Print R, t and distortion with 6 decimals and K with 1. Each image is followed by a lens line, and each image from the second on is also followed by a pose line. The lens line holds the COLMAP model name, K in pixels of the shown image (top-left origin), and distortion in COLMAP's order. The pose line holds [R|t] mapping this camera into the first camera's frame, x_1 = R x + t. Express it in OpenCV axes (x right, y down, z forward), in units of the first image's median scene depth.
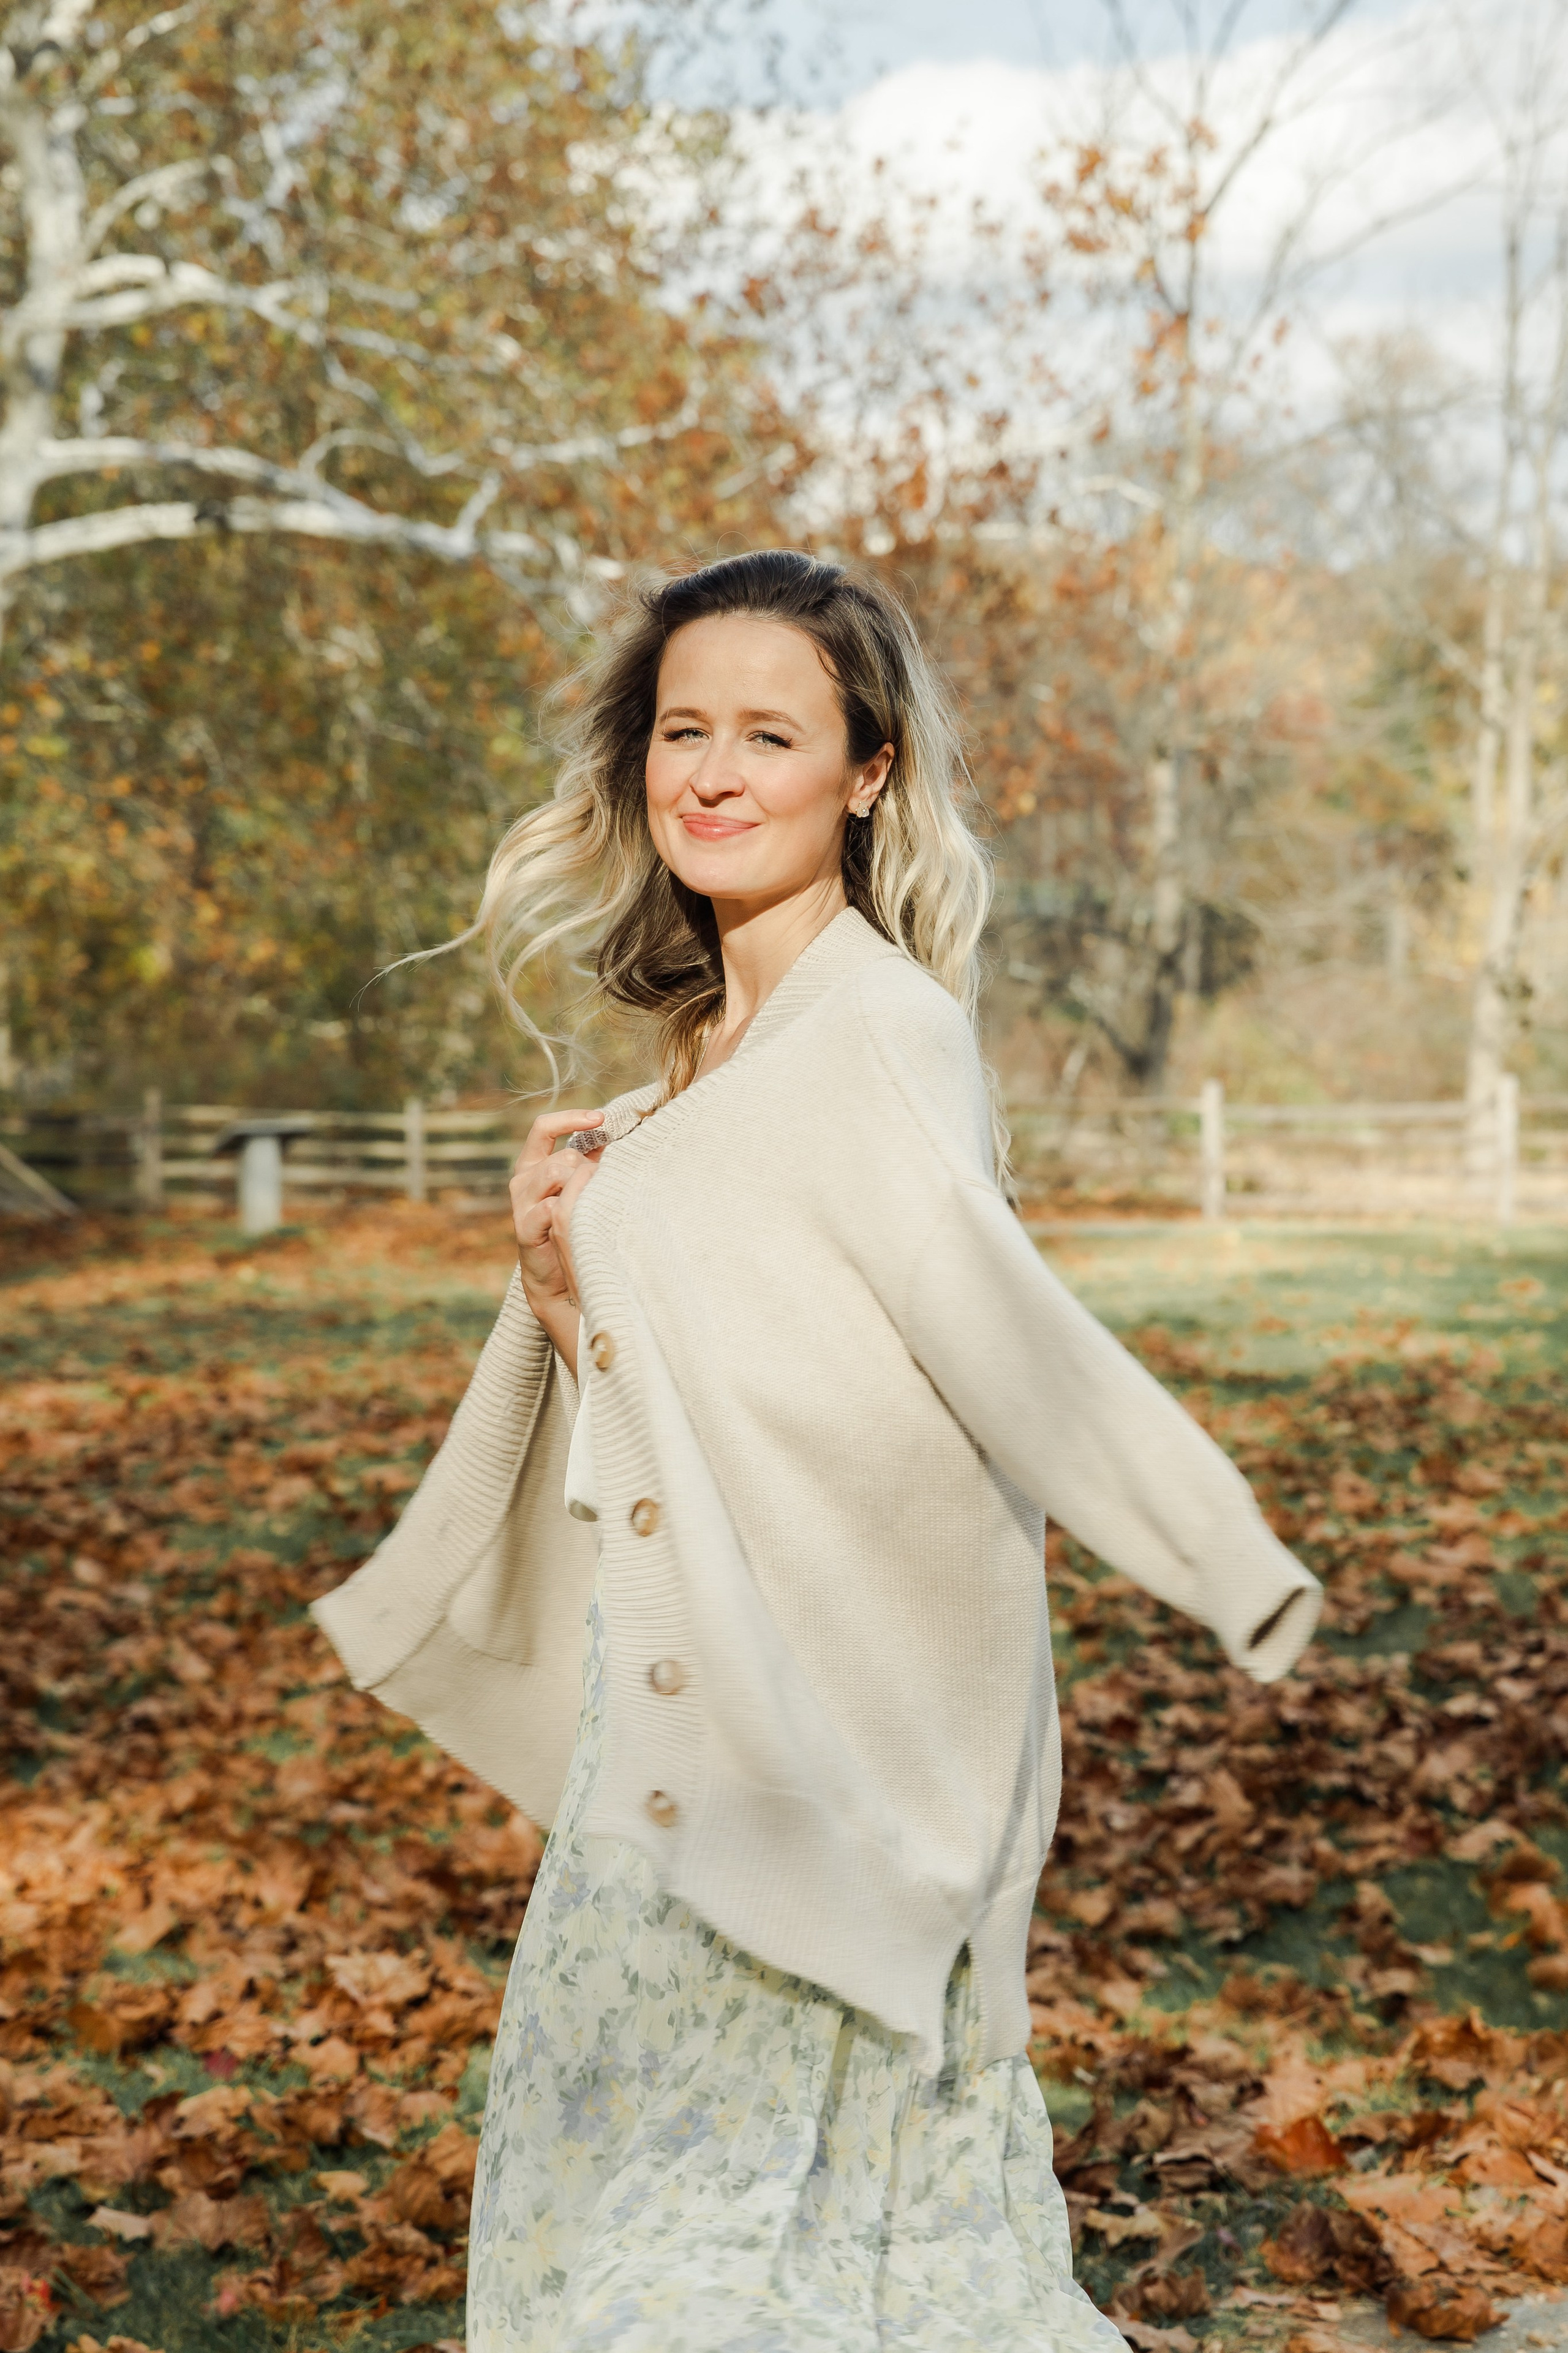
lens RADIAL K [[4240.4, 0, 784.0], [0, 4240.4, 1176.5], [0, 0, 1]] dist [0.160051, 0.226732]
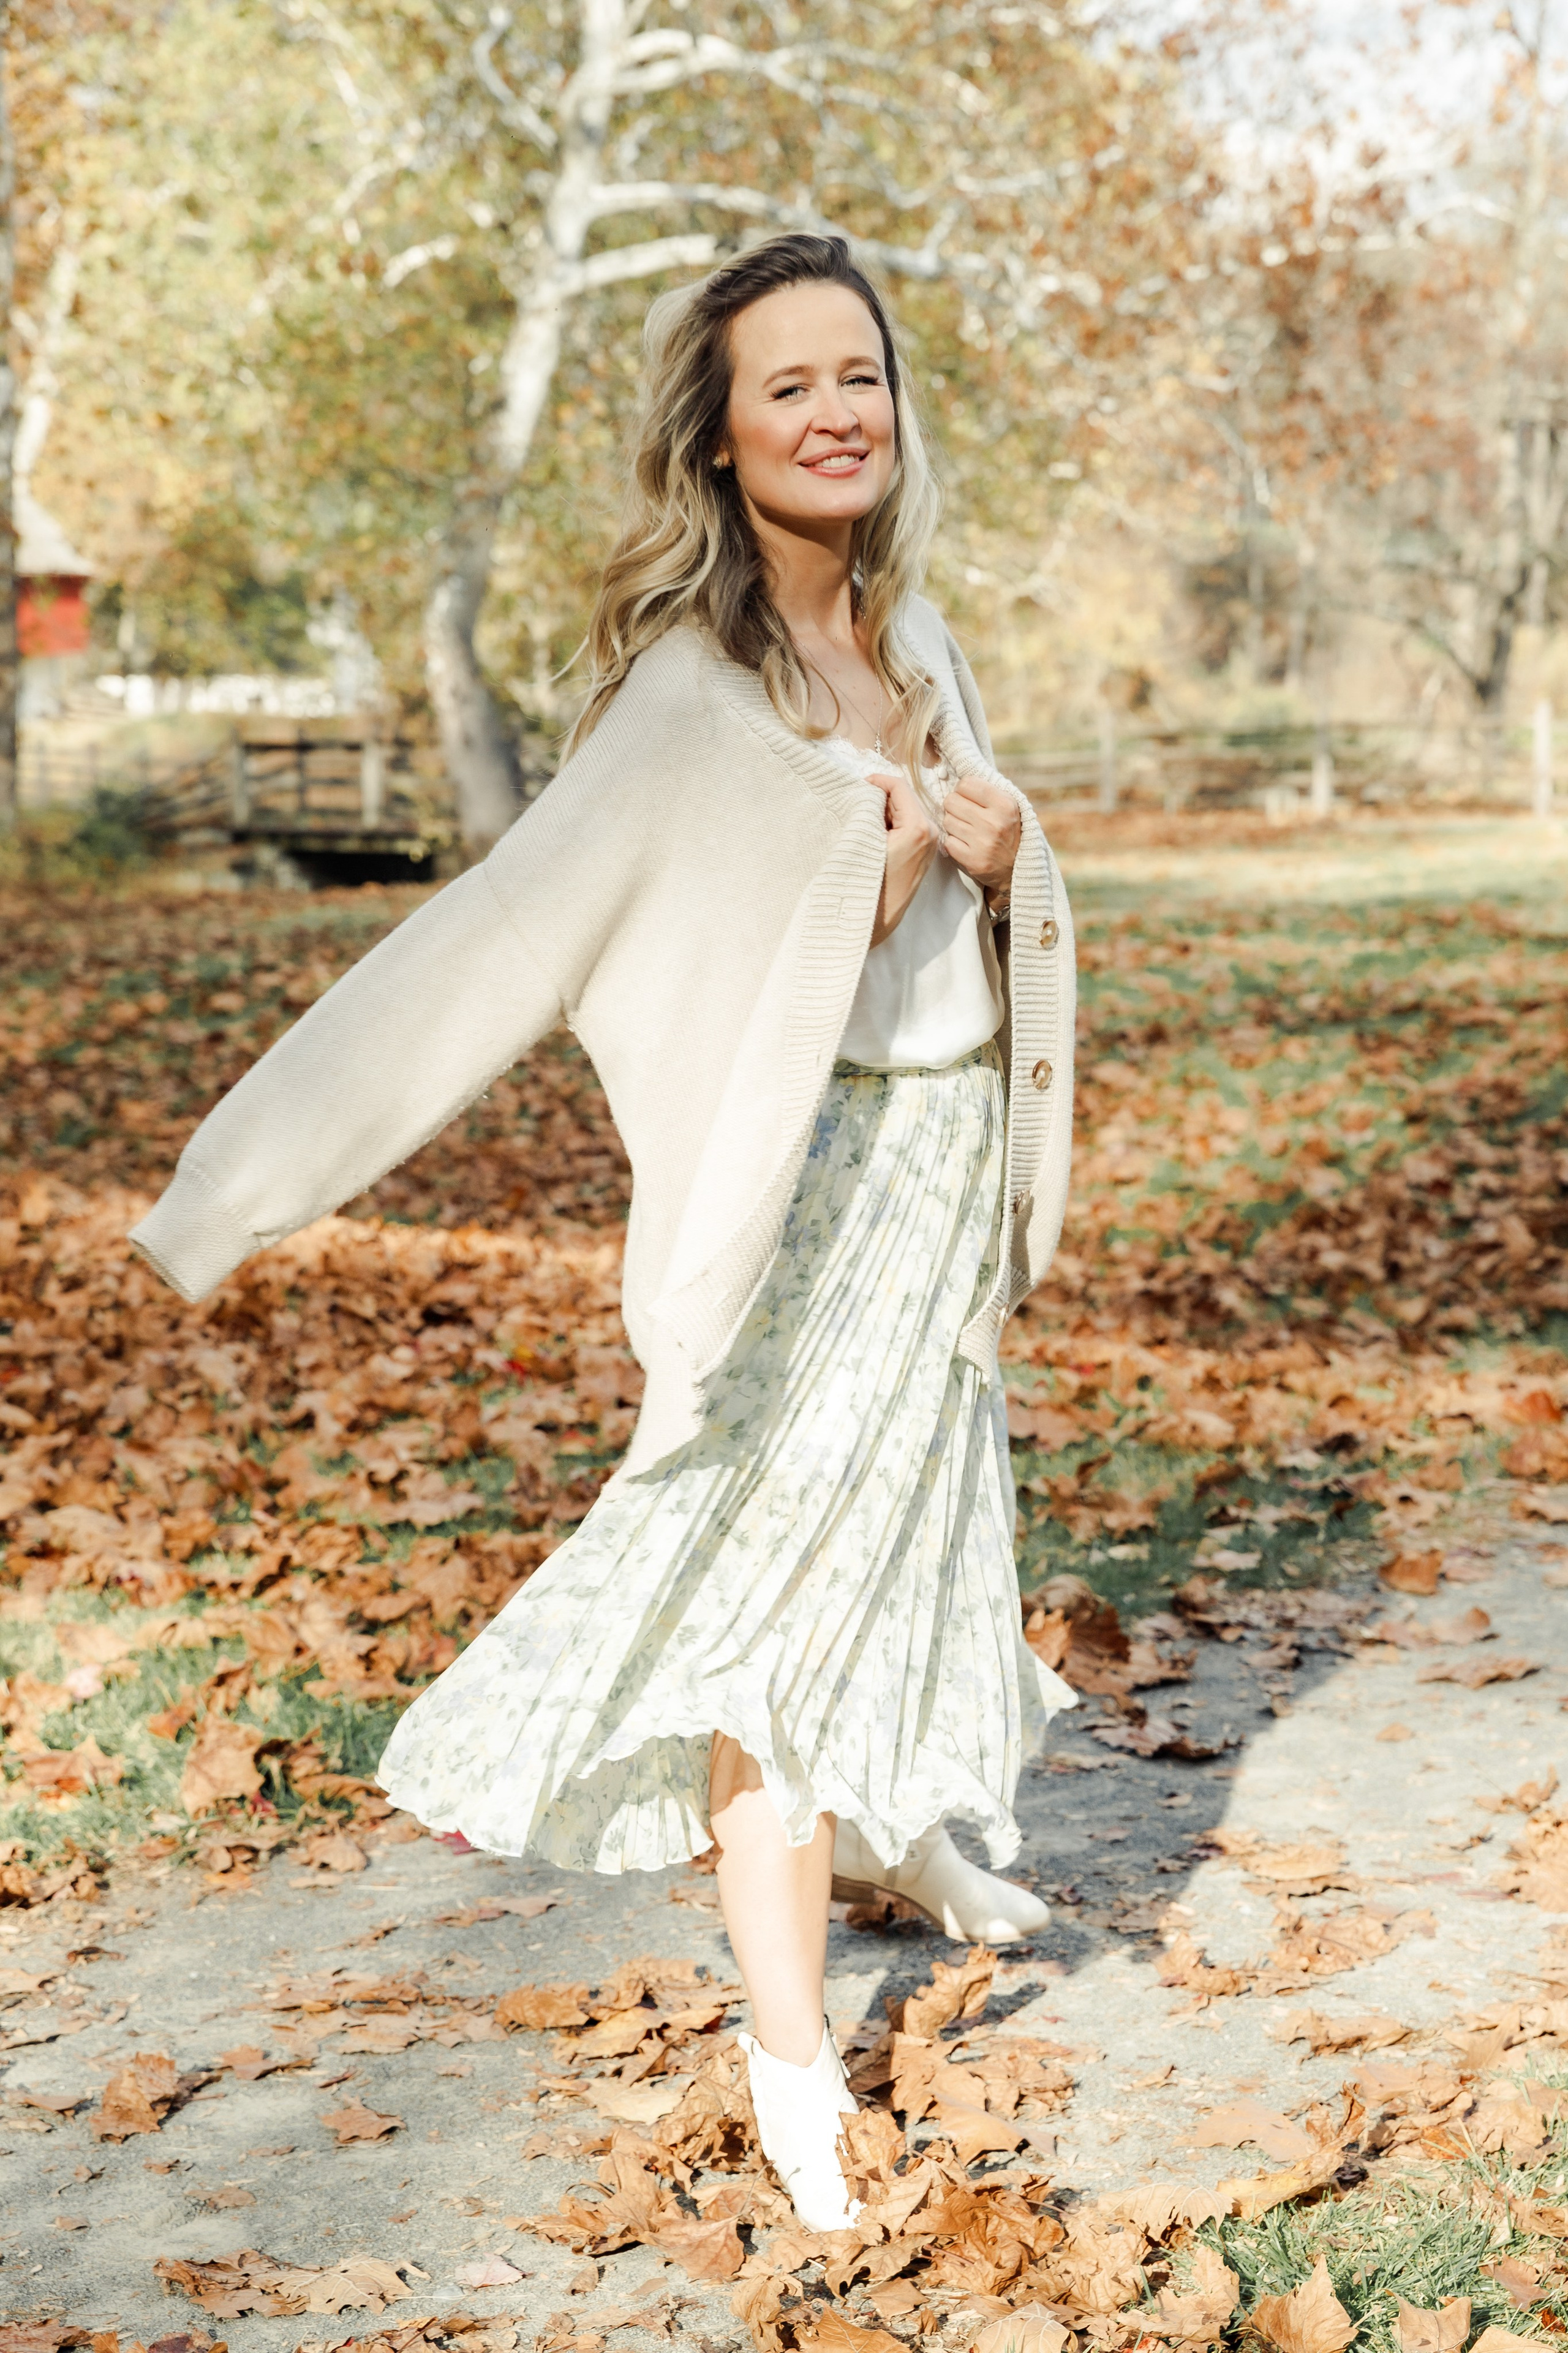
lens RADIAL K [[4148.0, 0, 720.0], [0, 4148.0, 1278.5], [0, 0, 1]] dist [0.179651, -0.159506]
pose [[0.994288, 0.008201, -0.106413, -0.004775], [0.003939, 0.993544, 0.113375, 0.005112], [0.106656, -0.113147, 0.987837, -0.239288]]
